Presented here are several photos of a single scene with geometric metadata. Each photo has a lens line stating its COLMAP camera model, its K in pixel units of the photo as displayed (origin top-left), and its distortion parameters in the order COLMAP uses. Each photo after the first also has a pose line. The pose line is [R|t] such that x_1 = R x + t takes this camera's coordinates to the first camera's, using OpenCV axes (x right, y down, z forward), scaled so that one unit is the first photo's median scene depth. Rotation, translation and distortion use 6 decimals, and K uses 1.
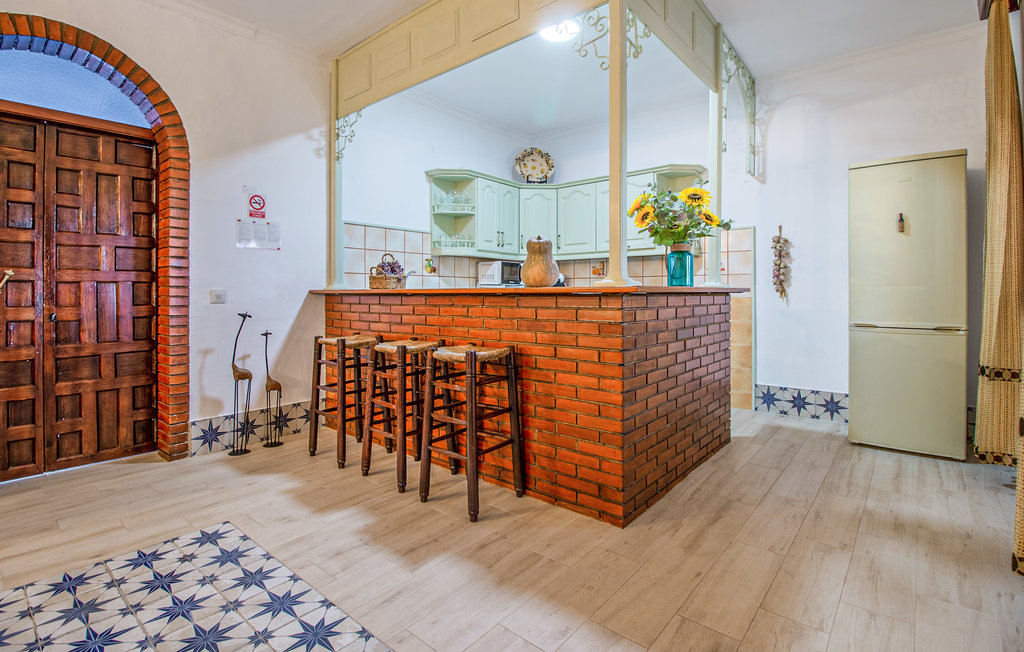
lens RADIAL K [[479.5, 0, 511.5], [0, 479.5, 291.9], [0, 0, 1]] dist [0.000941, 0.000667]
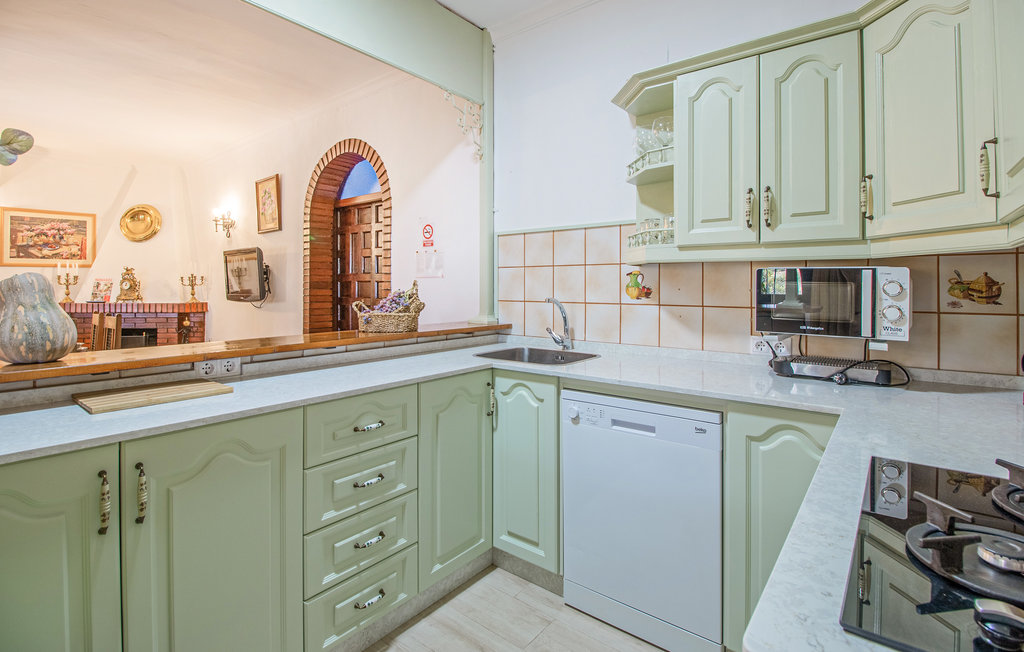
lens RADIAL K [[482.1, 0, 510.3], [0, 482.1, 288.9], [0, 0, 1]] dist [-0.000531, -0.013658]
pose [[0.025323, 0.004018, -0.999671, 0.474075], [0.001026, 0.999991, 0.004045, -0.069919], [0.999679, -0.001128, 0.025319, 1.131235]]
